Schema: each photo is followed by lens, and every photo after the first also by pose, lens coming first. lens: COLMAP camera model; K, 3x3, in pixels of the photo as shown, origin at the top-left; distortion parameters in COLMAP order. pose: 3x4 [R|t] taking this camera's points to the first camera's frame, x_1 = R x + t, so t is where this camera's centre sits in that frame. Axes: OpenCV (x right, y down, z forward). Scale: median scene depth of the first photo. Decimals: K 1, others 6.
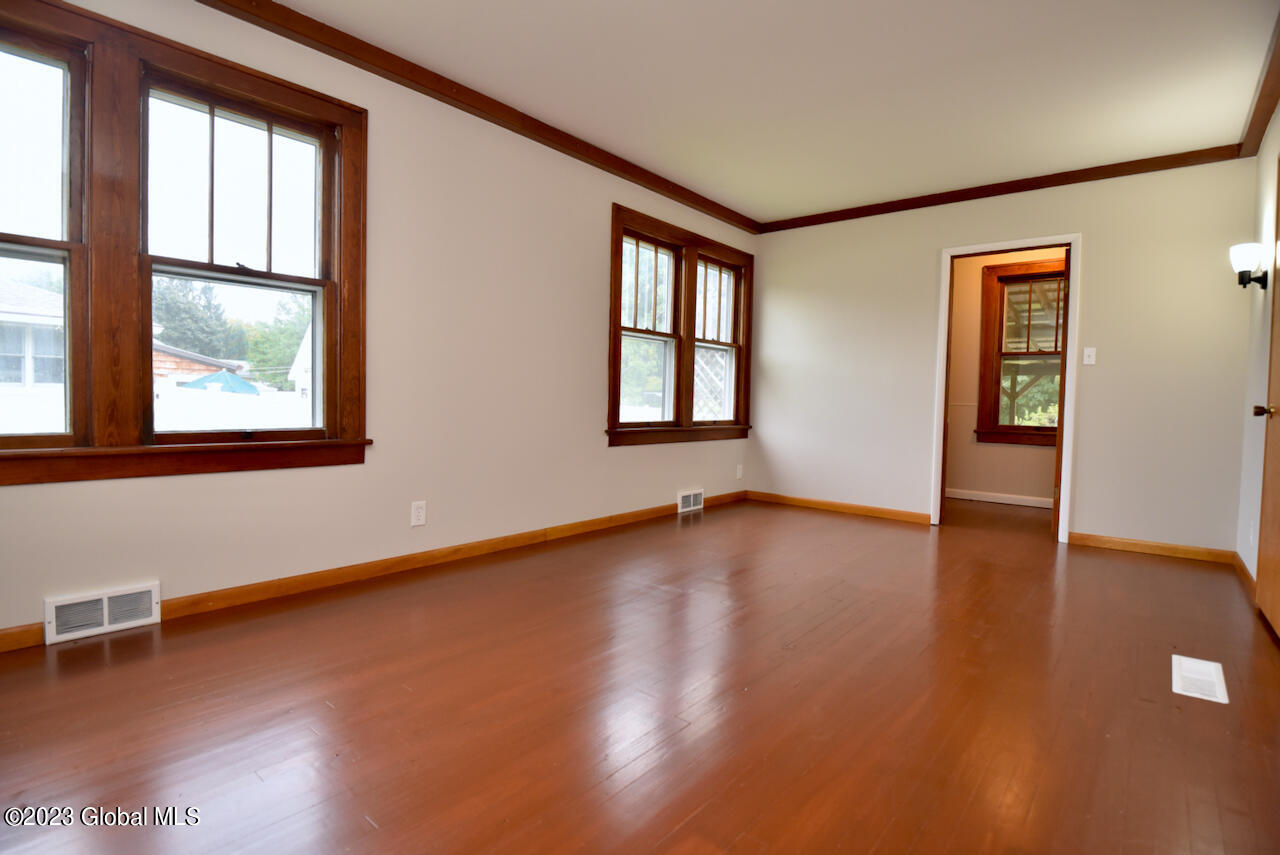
lens RADIAL K [[624.8, 0, 644.3], [0, 624.8, 426.7], [0, 0, 1]] dist [-0.020062, -0.006898]
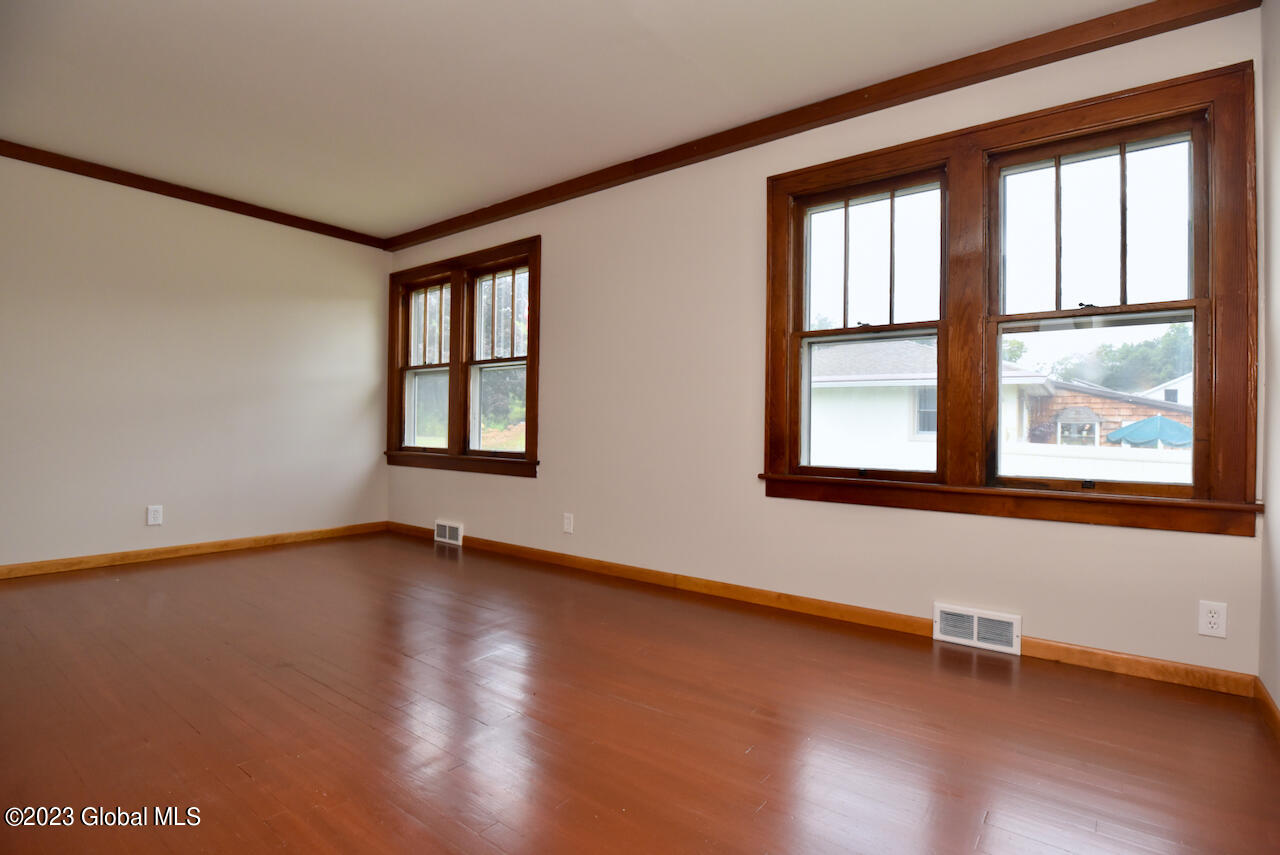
lens RADIAL K [[614.1, 0, 644.6], [0, 614.1, 426.7], [0, 0, 1]] dist [-0.031341, -0.000183]
pose [[0.058943, -0.026411, -0.997912, 0.431161], [-0.058887, 0.997817, -0.029887, -0.013536], [0.996523, 0.060526, 0.057259, 0.517675]]
